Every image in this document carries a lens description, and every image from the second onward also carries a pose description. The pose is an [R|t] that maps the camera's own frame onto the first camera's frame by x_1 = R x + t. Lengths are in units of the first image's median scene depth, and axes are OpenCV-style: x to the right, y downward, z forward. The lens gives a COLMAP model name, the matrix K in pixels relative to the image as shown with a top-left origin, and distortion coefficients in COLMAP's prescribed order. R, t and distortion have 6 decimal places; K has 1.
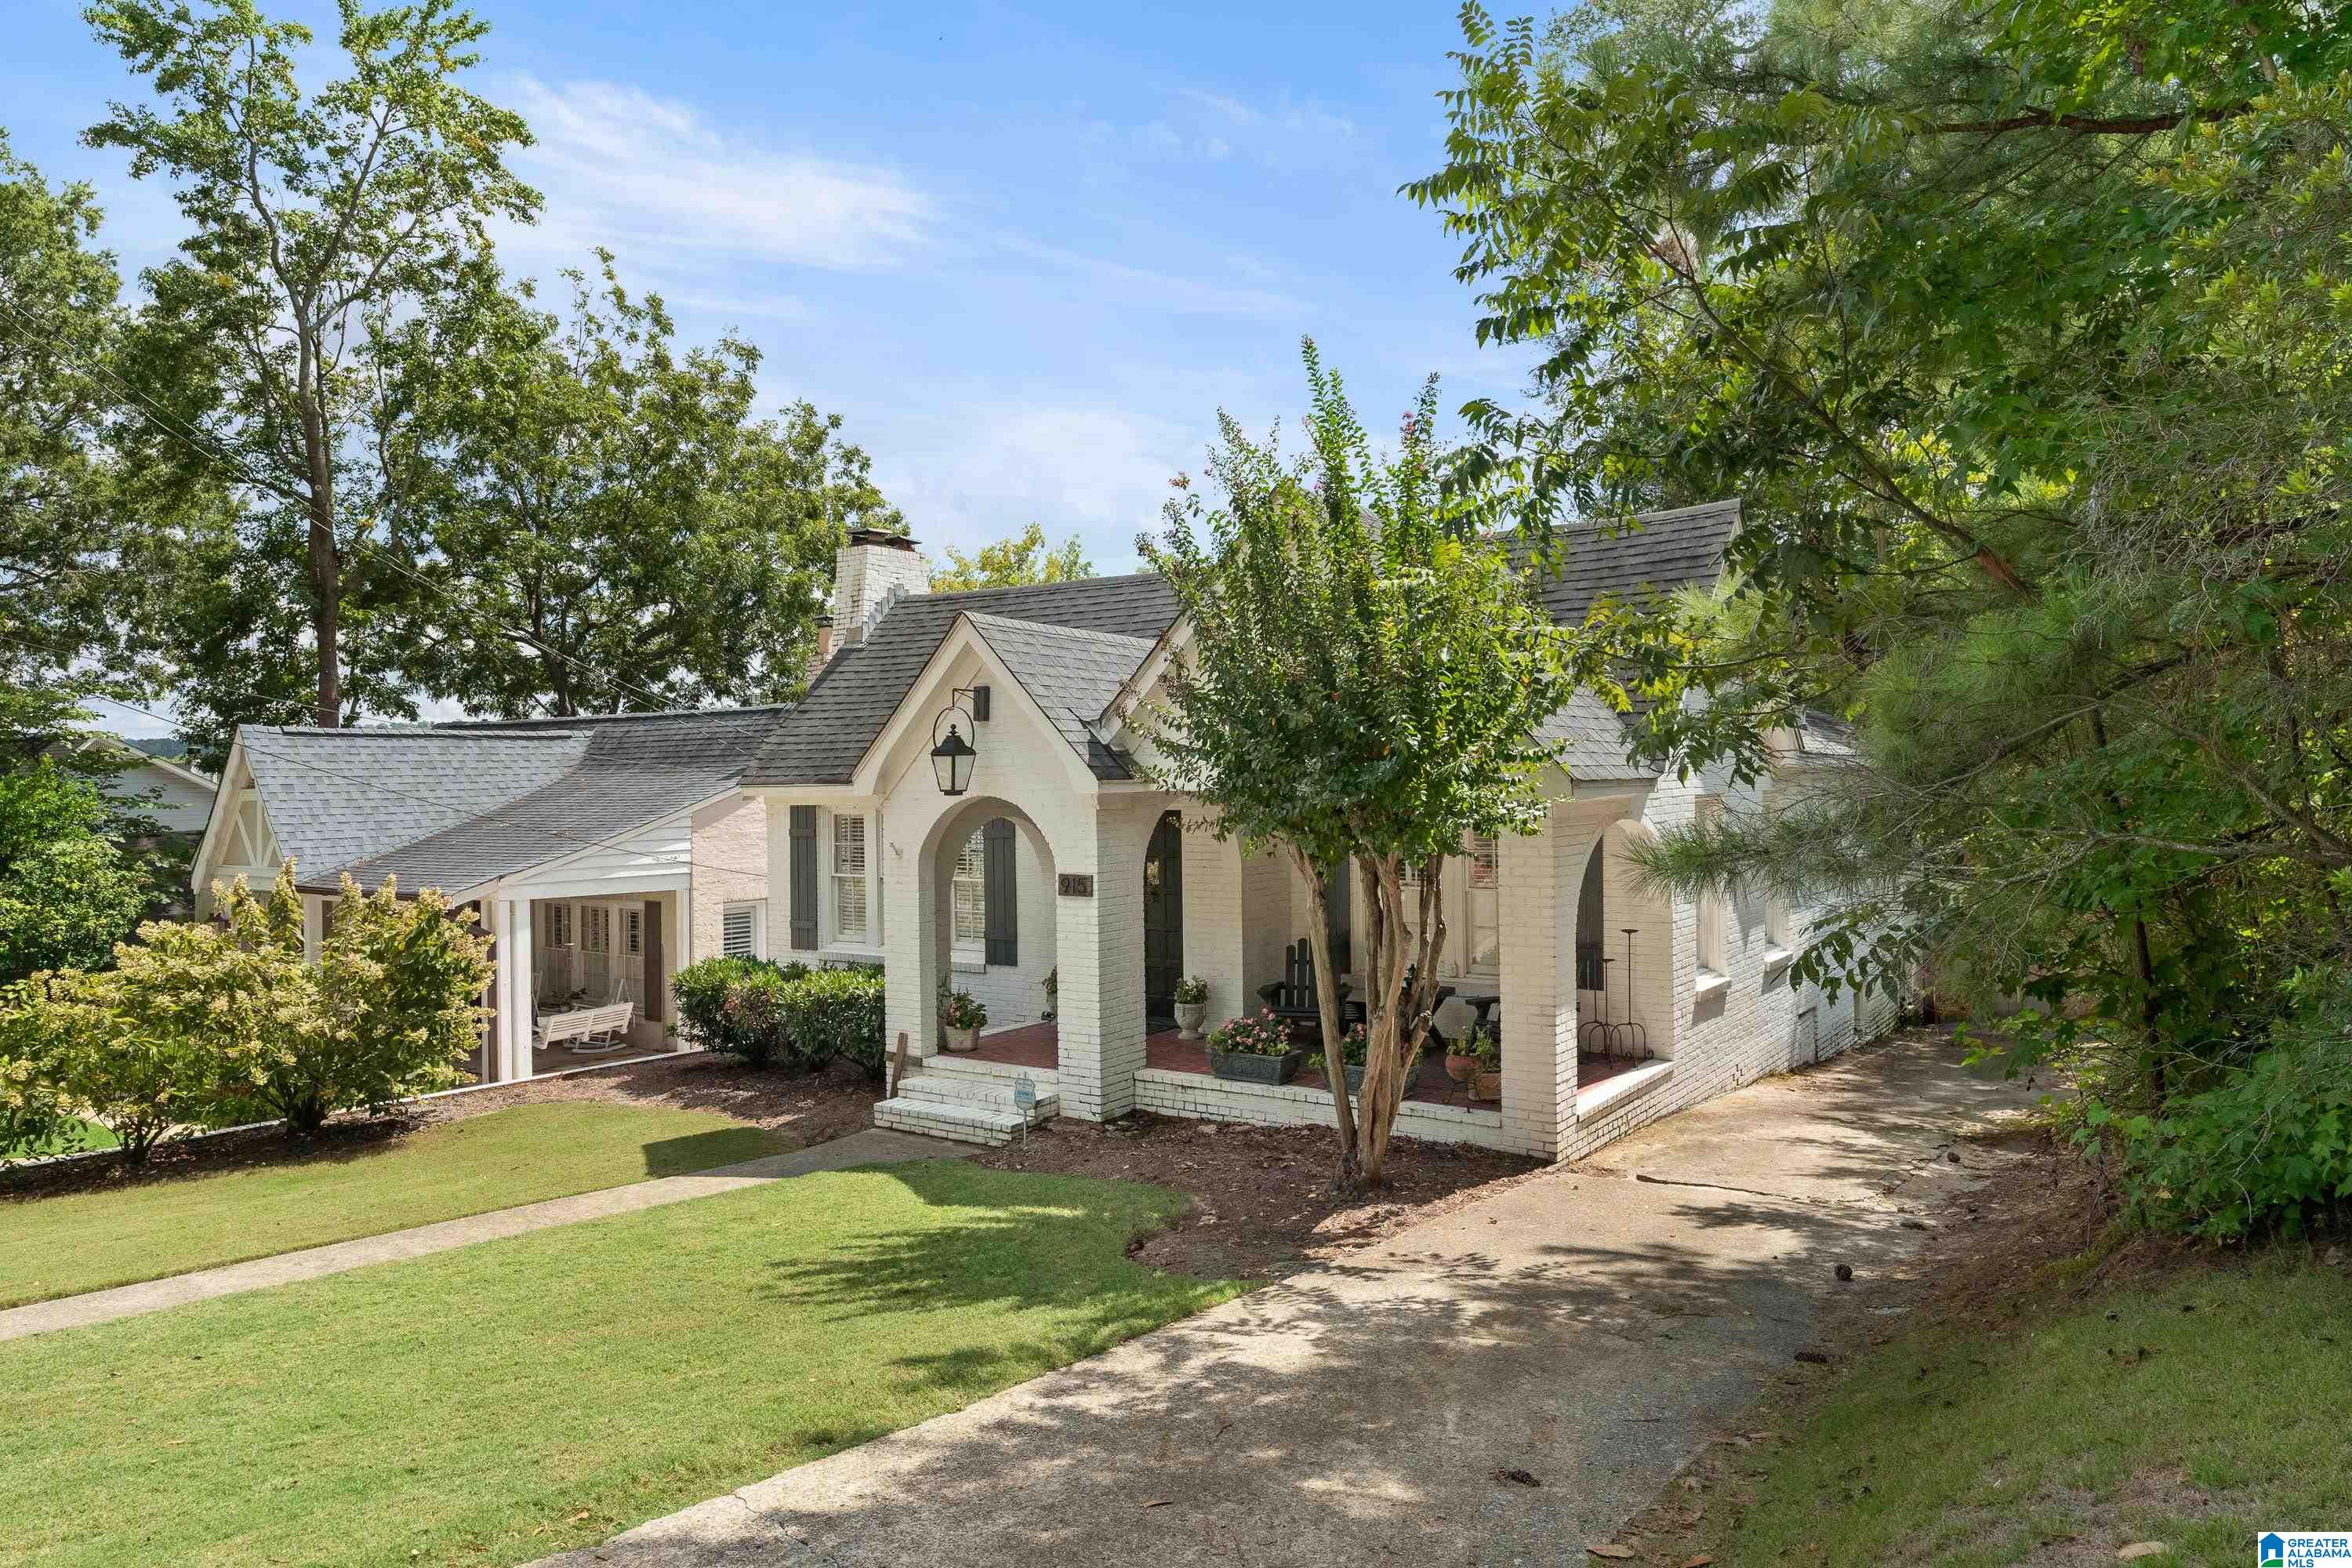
lens RADIAL K [[1565.2, 0, 1177.2], [0, 1565.2, 785.2], [0, 0, 1]] dist [-0.000591, -0.000011]
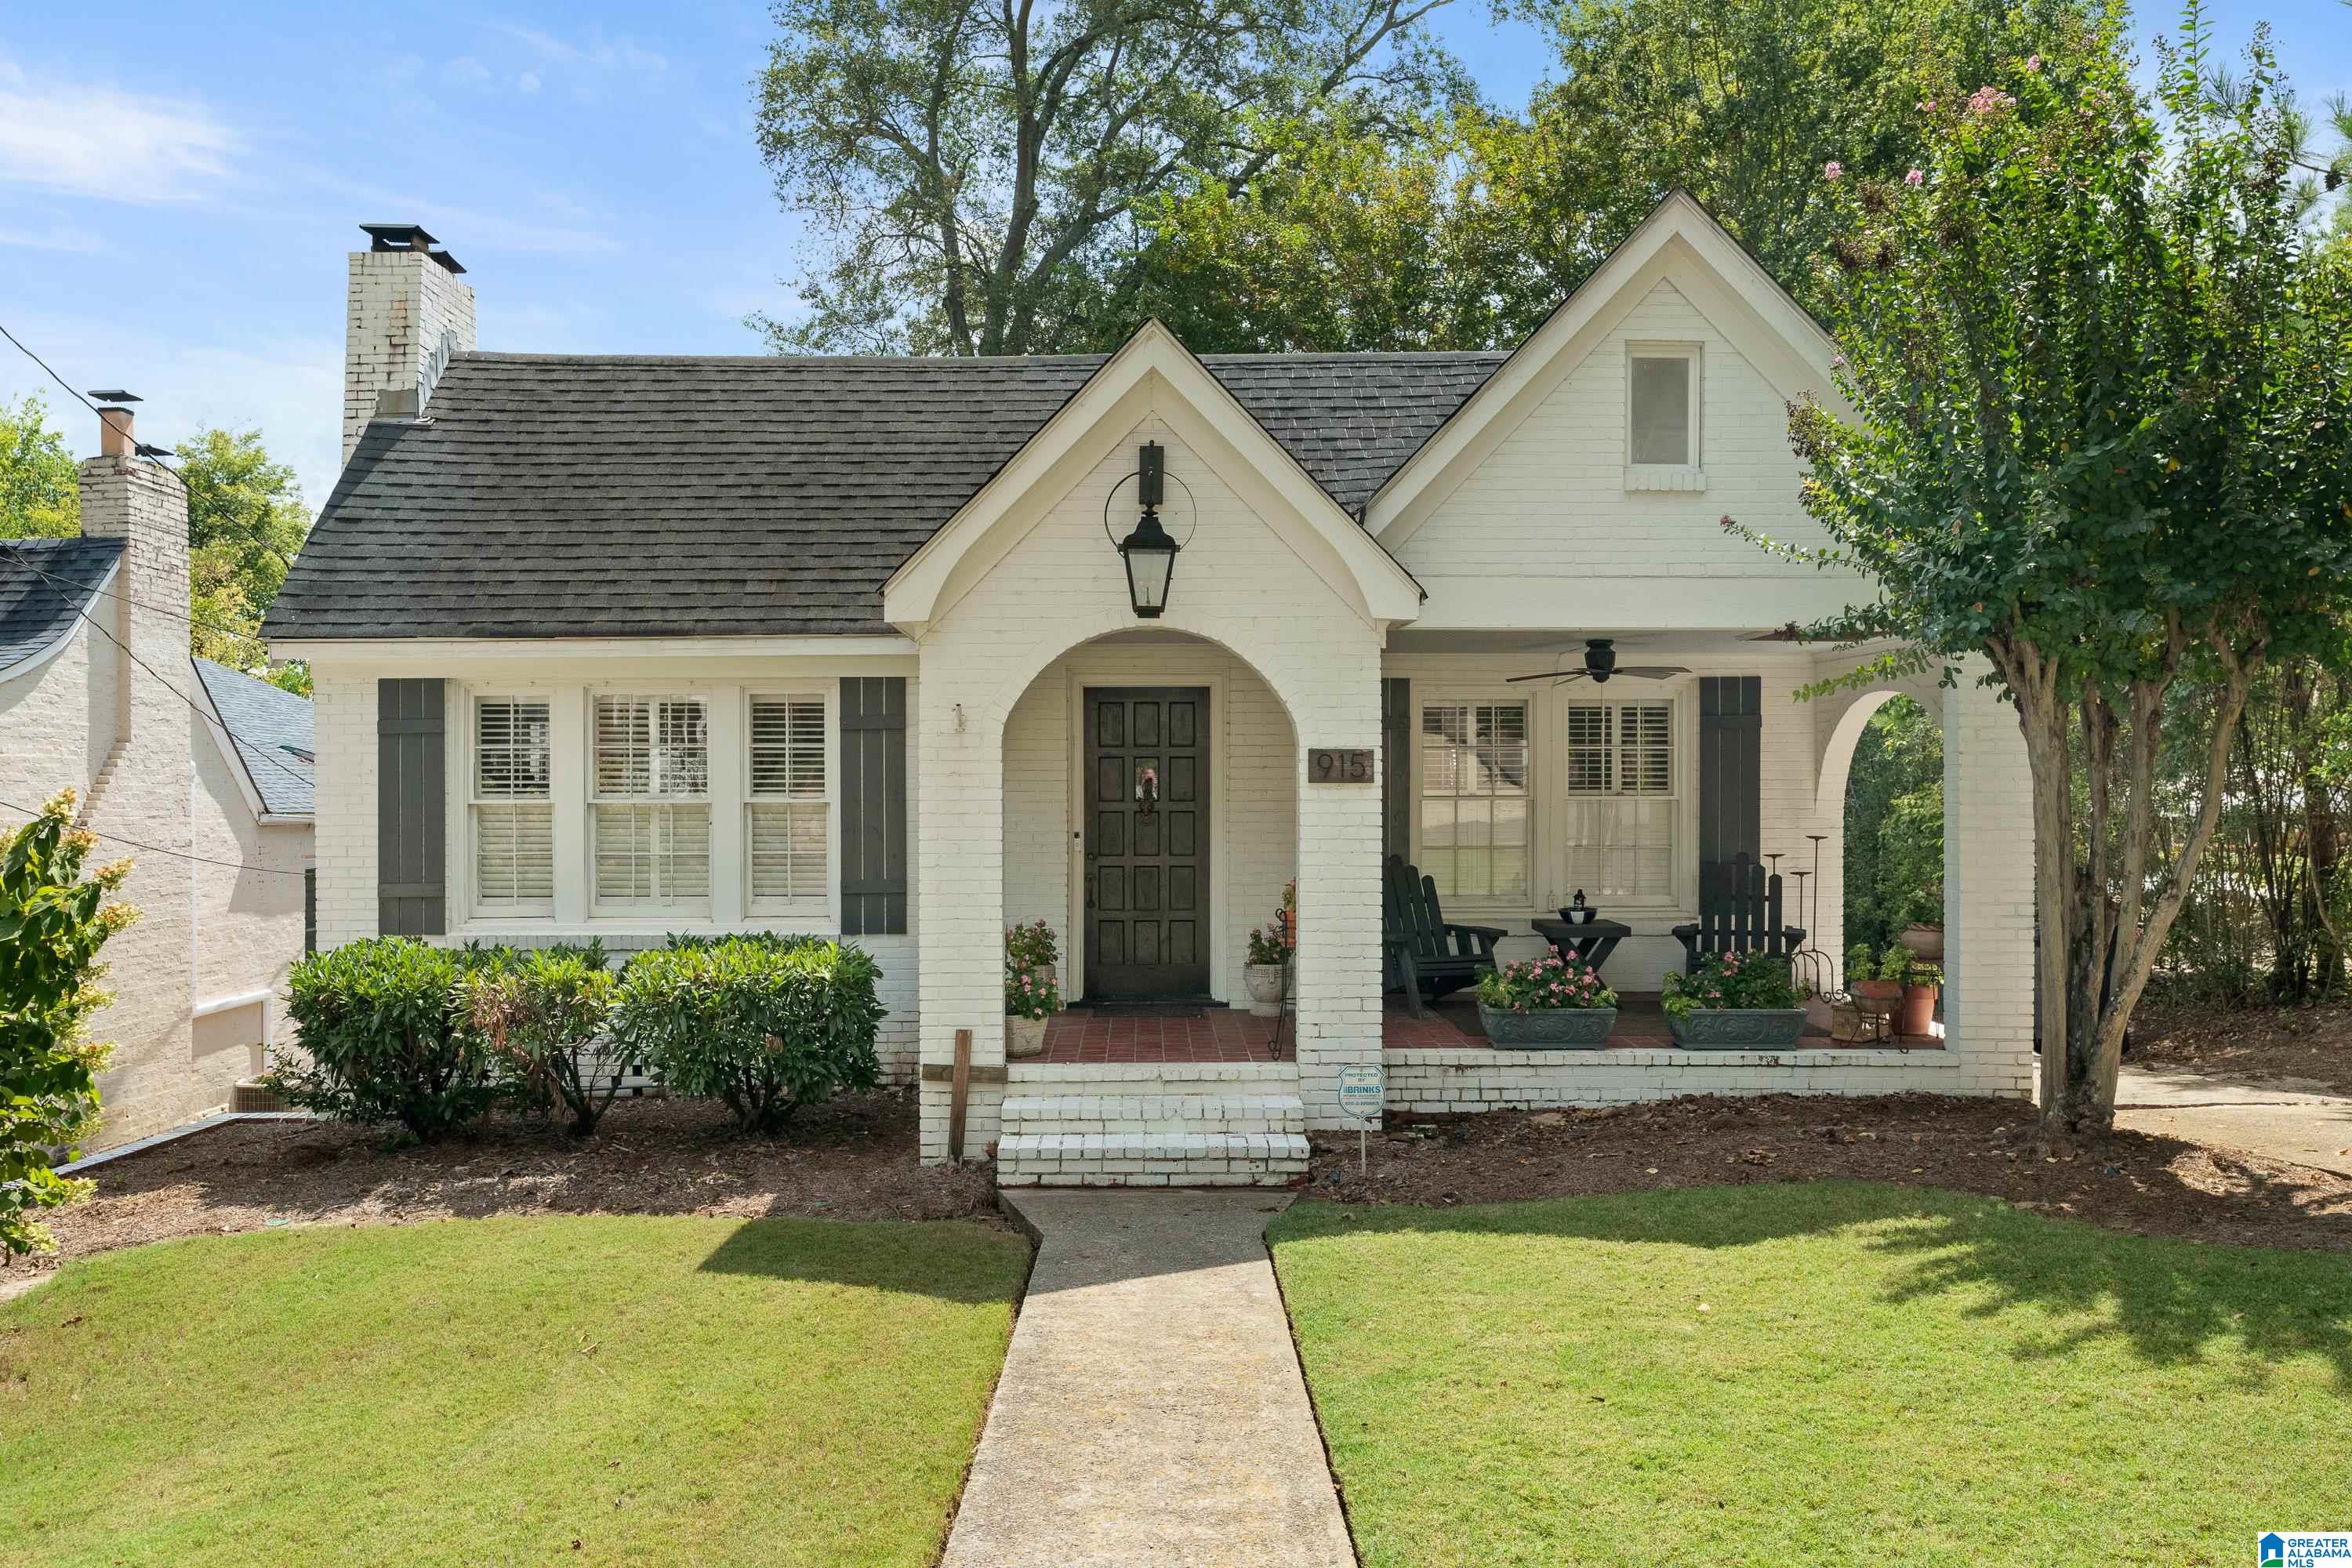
lens RADIAL K [[1796.2, 0, 1176.6], [0, 1796.2, 790.4], [0, 0, 1]] dist [-0.005551, -0.002546]
pose [[0.813403, 0.008980, 0.581631, -0.540579], [-0.004737, 0.999950, -0.008814, 0.079722], [-0.581681, 0.004414, 0.813405, 0.435665]]
